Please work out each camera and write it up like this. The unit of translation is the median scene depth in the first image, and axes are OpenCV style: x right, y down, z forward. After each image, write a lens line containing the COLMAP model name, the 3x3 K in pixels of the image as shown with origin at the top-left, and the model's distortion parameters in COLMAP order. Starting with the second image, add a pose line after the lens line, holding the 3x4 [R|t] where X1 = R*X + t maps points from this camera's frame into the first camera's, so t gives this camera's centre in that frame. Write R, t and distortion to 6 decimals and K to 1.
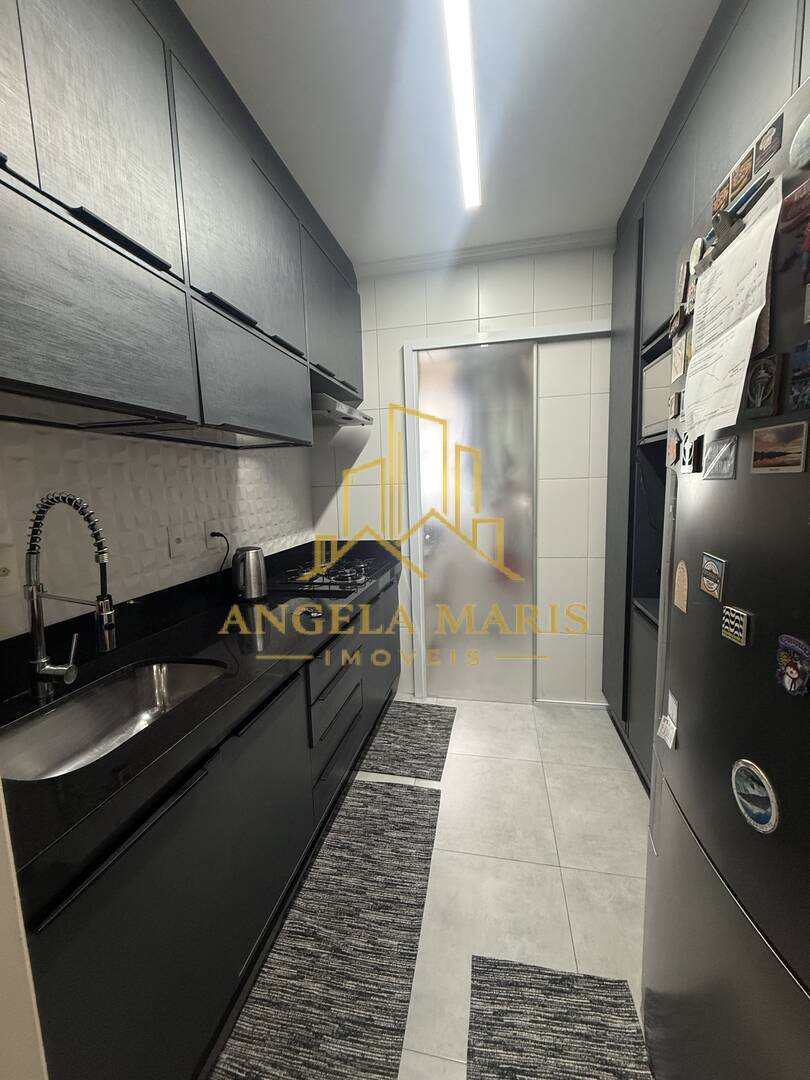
lens RADIAL K [[430.4, 0, 405.5], [0, 430.4, 537.0], [0, 0, 1]] dist [-0.000516, 0.000431]
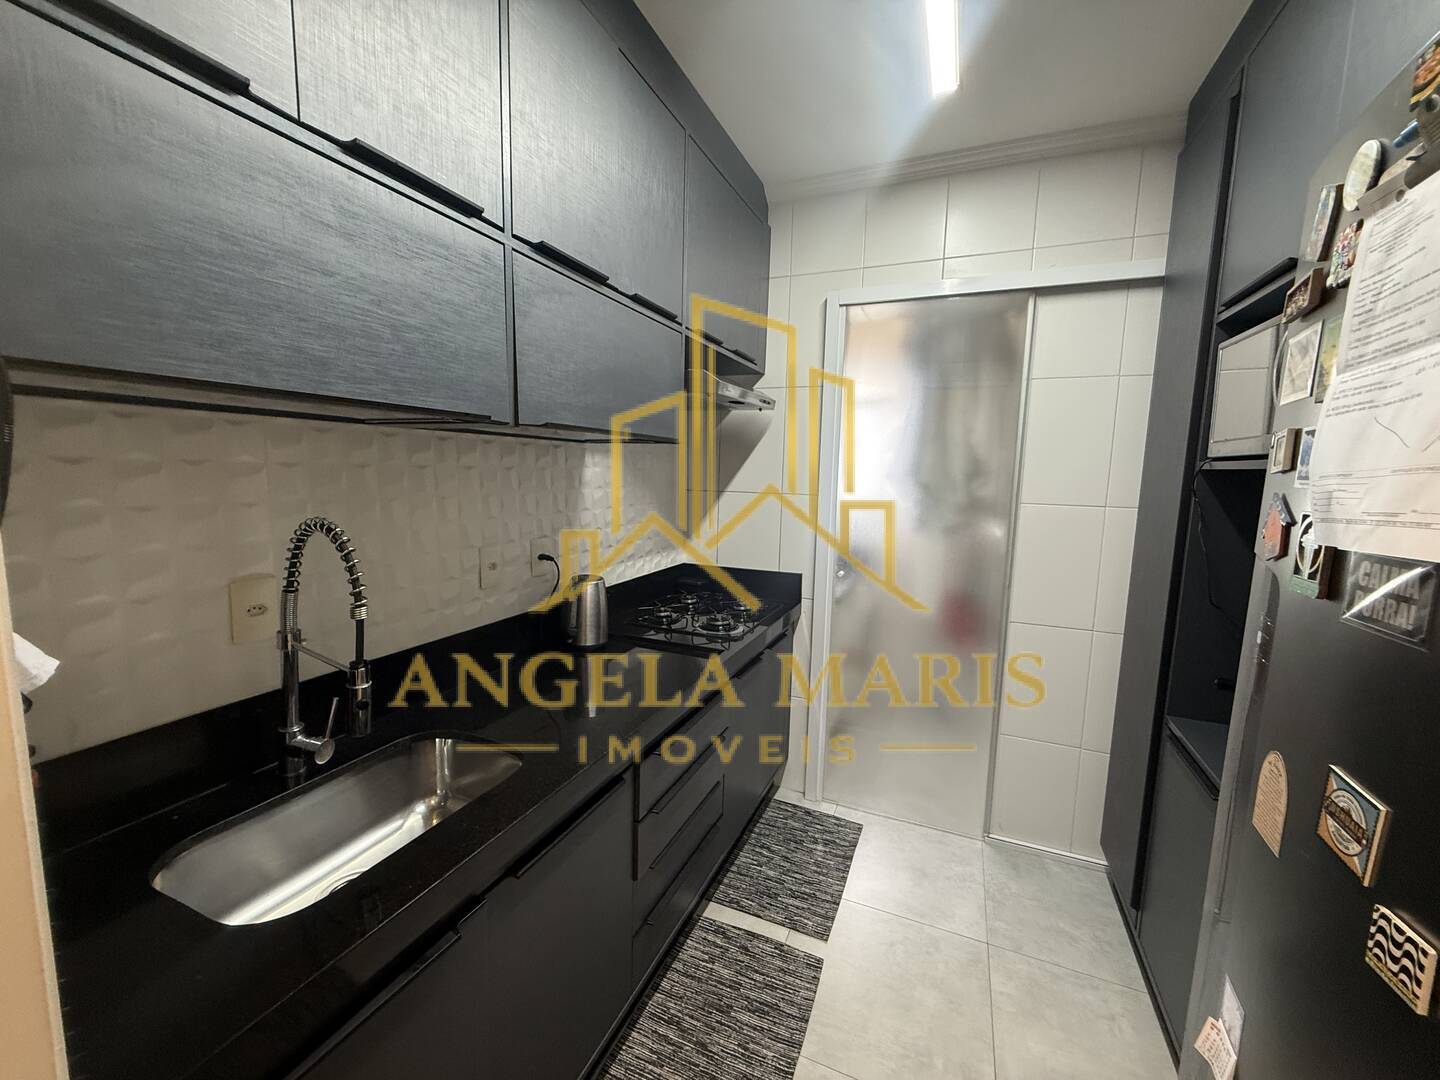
lens RADIAL K [[573.9, 0, 716.3], [0, 573.9, 538.9], [0, 0, 1]] dist [-0.000516, 0.000431]
pose [[0.978673, 0.079666, -0.189348, 0.037303], [-0.079435, 0.996801, 0.008822, -0.071875], [0.189445, 0.006407, 0.981870, 0.080410]]
